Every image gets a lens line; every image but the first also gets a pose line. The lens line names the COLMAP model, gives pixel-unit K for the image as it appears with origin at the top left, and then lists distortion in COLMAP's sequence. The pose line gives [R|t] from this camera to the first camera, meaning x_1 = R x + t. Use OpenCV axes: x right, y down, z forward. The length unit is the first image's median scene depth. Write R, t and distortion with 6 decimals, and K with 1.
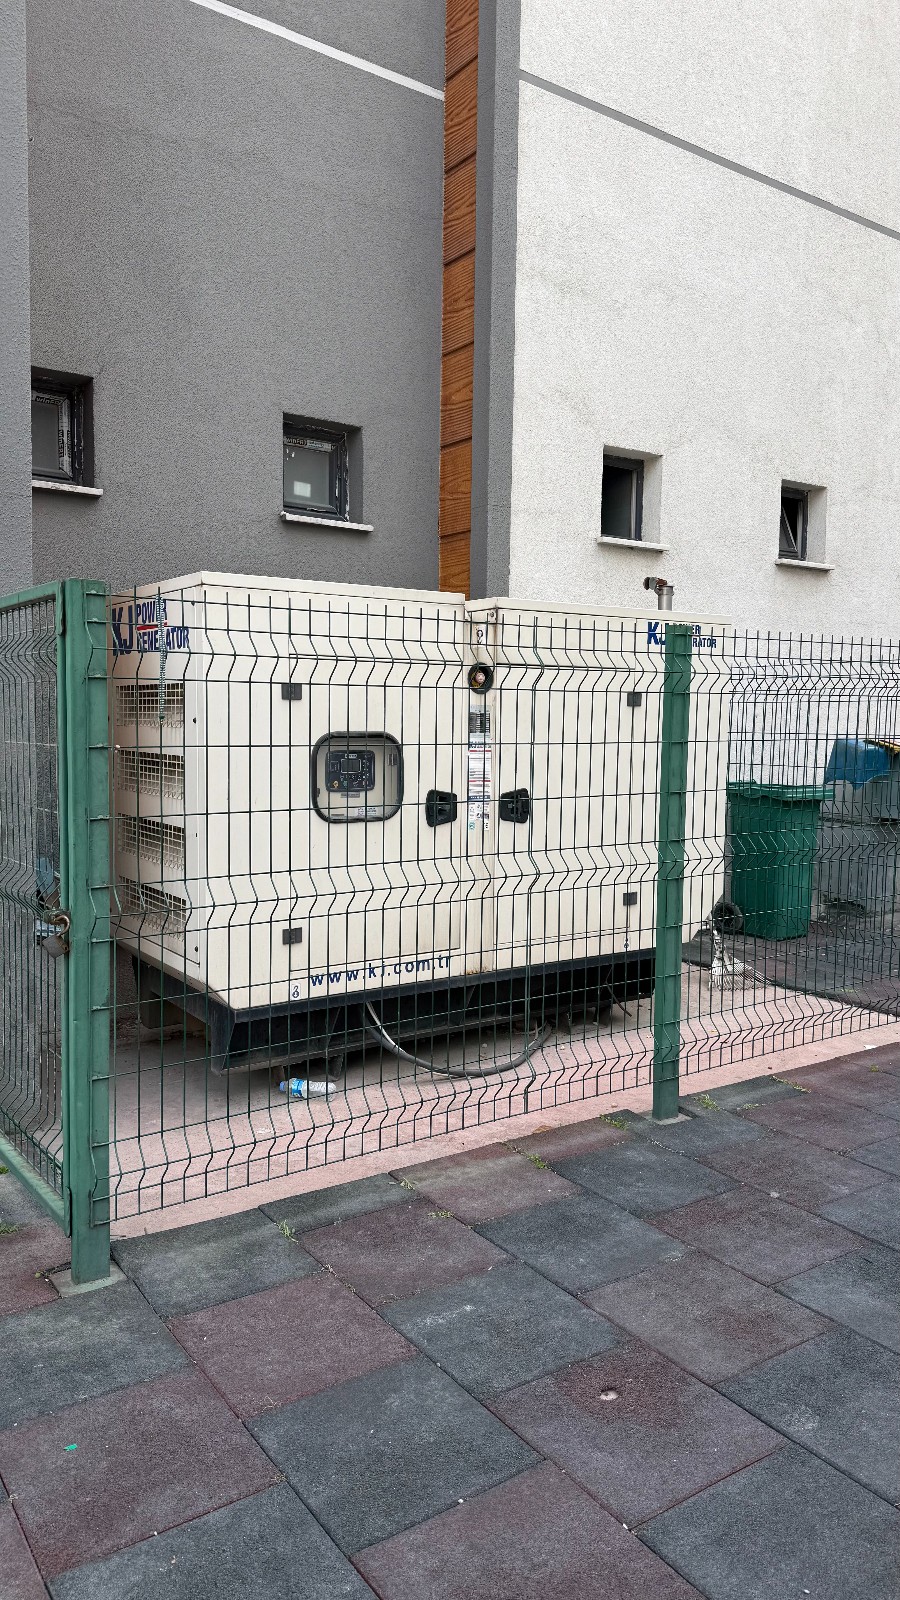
lens RADIAL K [[1125.9, 0, 454.8], [0, 1125.9, 816.7], [0, 0, 1]] dist [0.003545, -0.011372]
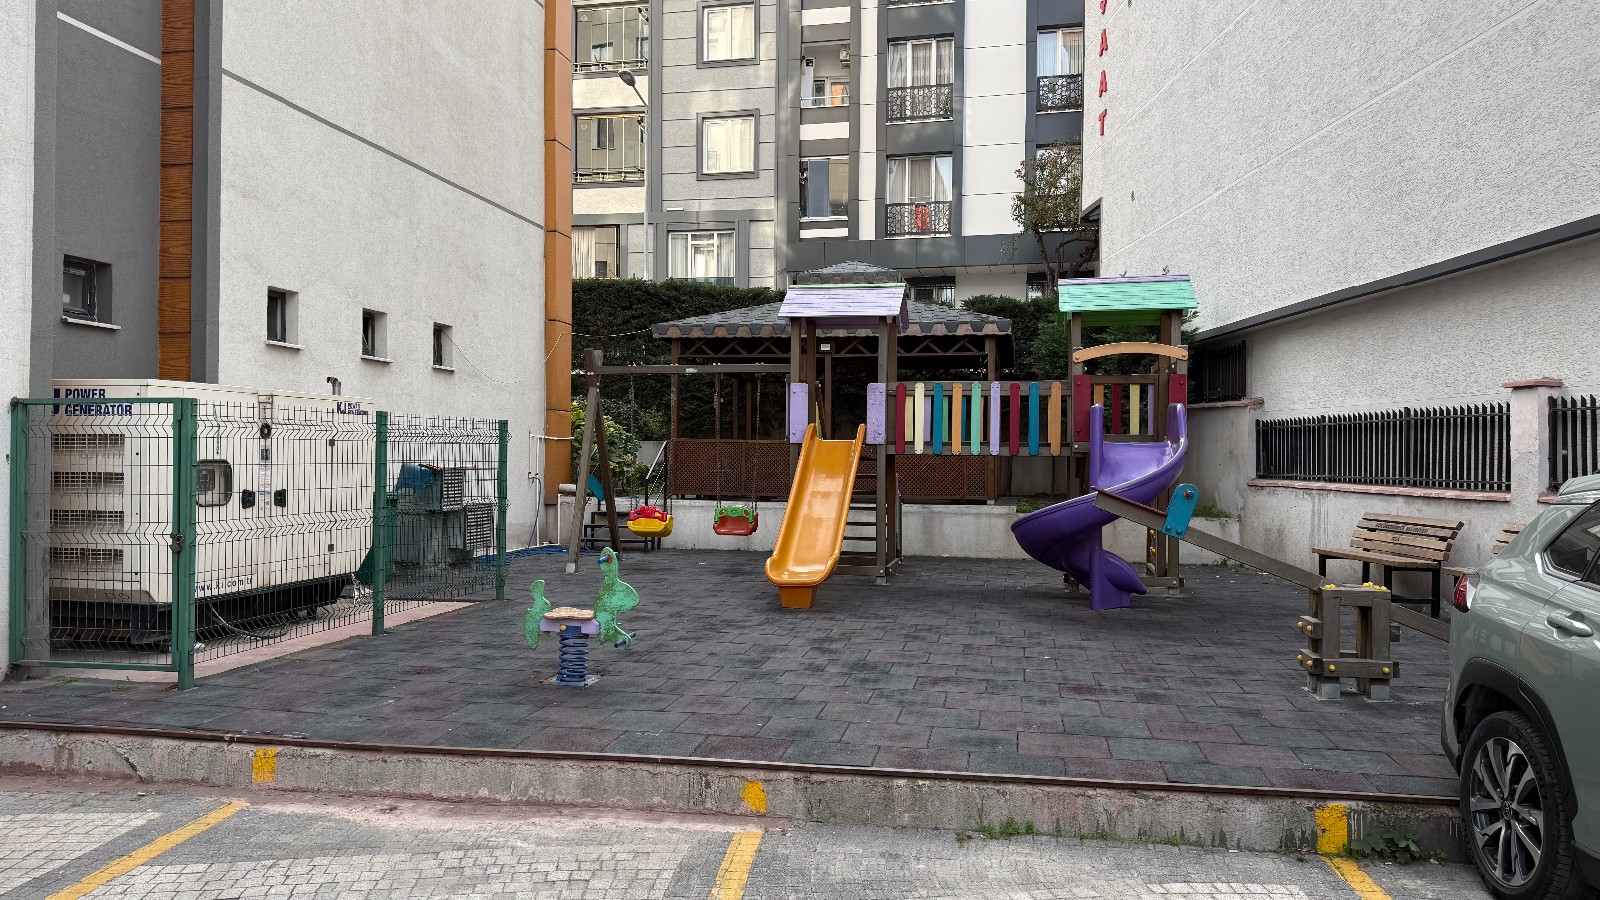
lens RADIAL K [[1125.9, 0, 804.1], [0, 1125.9, 458.0], [0, 0, 1]] dist [0.003545, -0.011372]
pose [[0.715969, -0.004327, 0.698119, -0.488685], [0.059574, 0.996712, -0.054920, 0.061529], [-0.695586, 0.080910, 0.713872, -0.750176]]
